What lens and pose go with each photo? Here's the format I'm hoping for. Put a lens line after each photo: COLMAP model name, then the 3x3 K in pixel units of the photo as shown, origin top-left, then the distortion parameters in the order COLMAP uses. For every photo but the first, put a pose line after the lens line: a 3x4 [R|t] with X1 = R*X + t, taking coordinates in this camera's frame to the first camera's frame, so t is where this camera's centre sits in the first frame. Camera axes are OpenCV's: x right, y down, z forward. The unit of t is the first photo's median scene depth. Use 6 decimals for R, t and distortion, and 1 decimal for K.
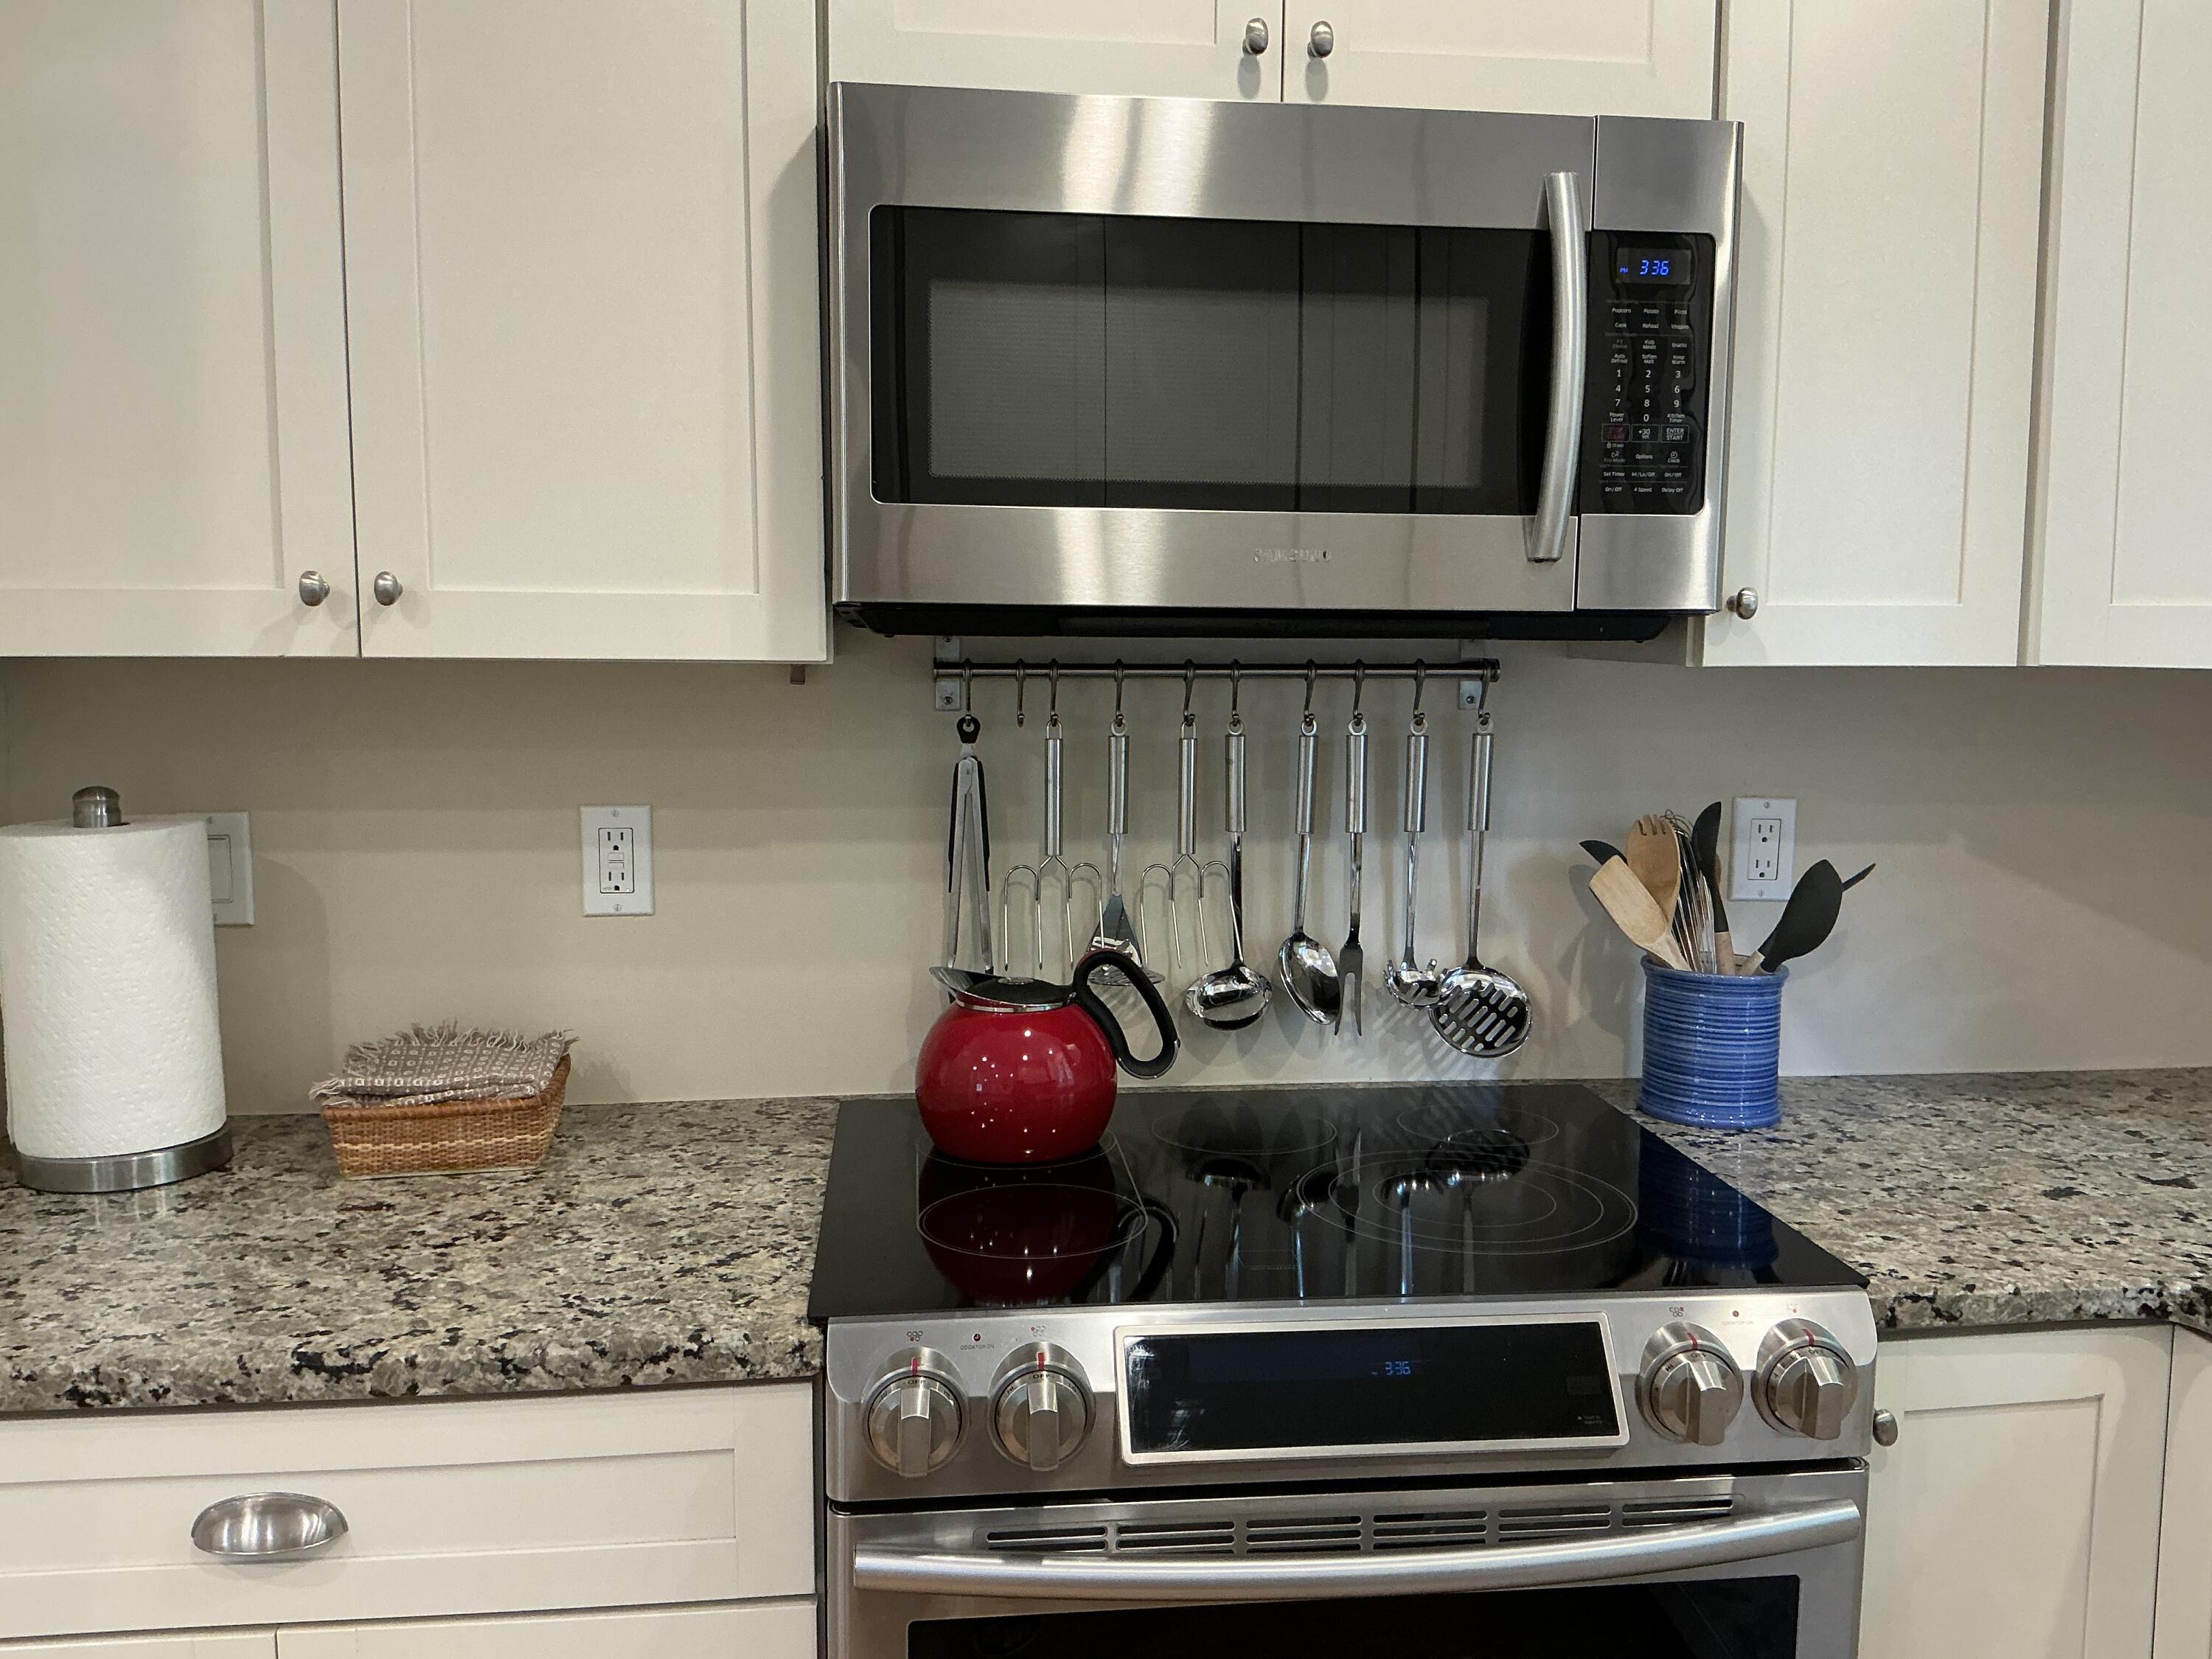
lens RADIAL K [[1845.4, 0, 1106.0], [0, 1845.4, 829.5], [0, 0, 1]] dist [0.125210, -0.258209]
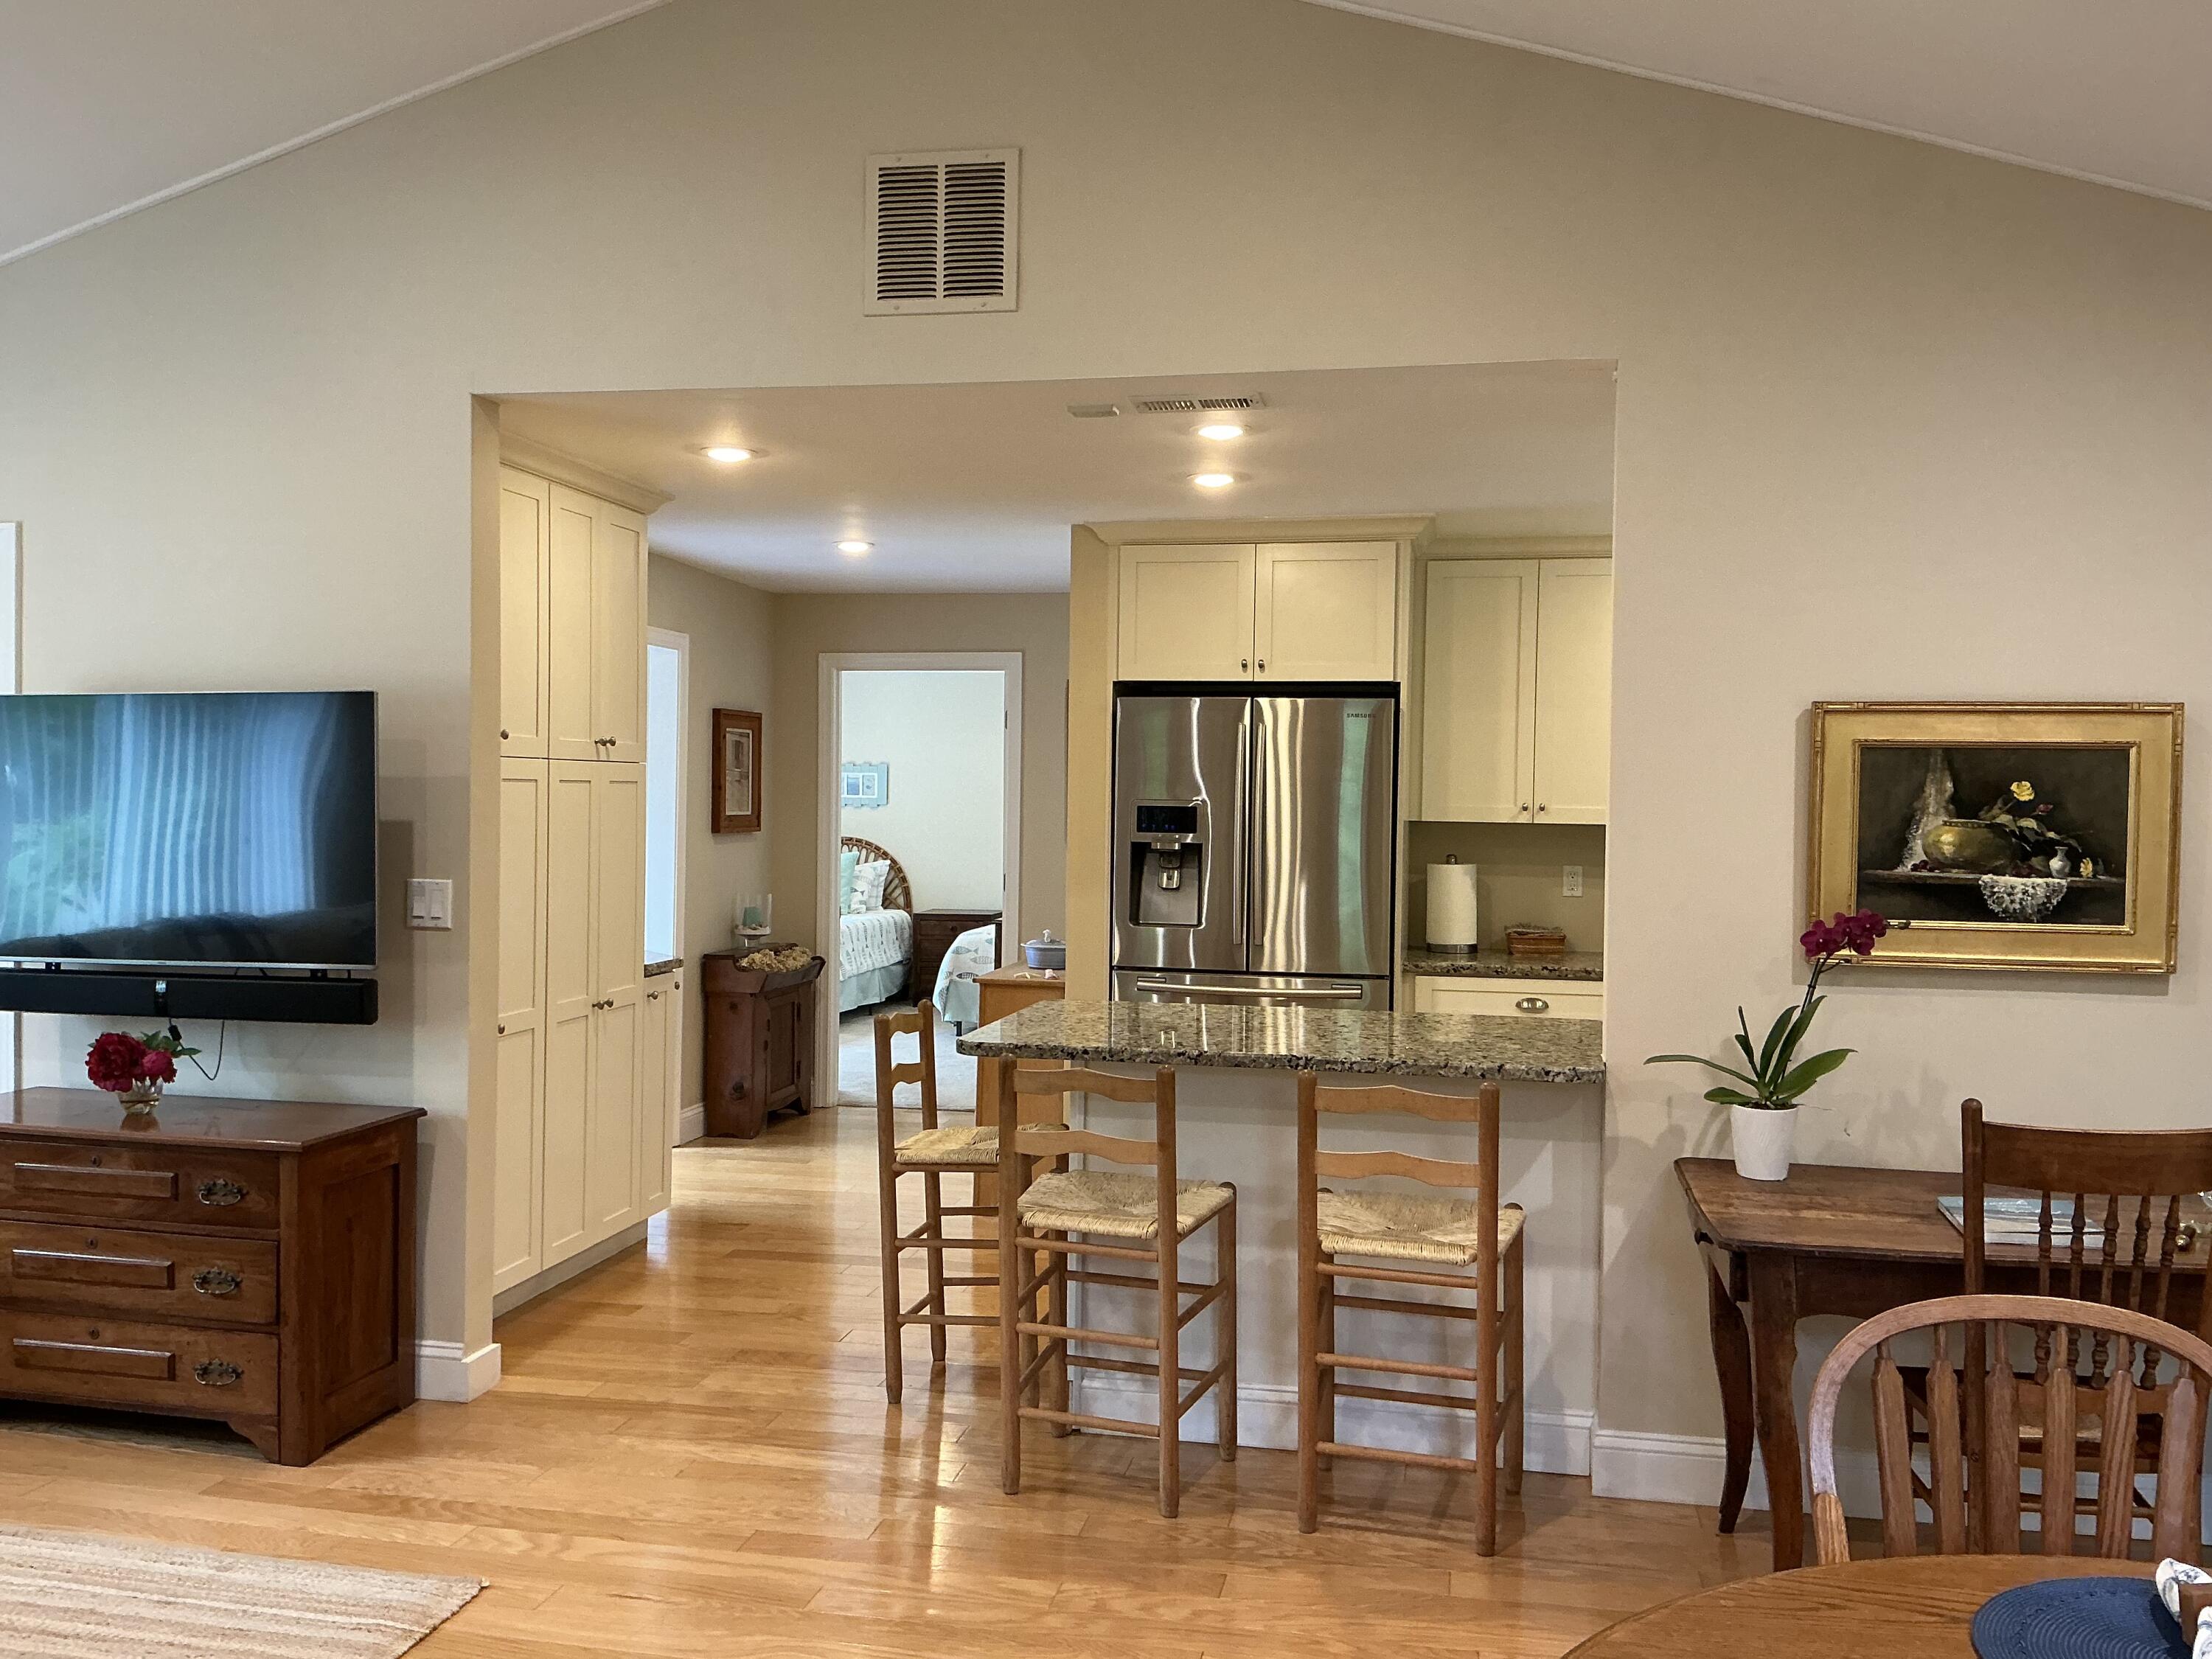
lens RADIAL K [[1845.4, 0, 1106.0], [0, 1845.4, 829.5], [0, 0, 1]] dist [0.125210, -0.258209]
pose [[0.945505, 0.017770, -0.325121, 0.050486], [-0.045158, 0.996017, -0.076886, 0.276410], [0.322460, 0.087378, 0.942542, -3.126136]]
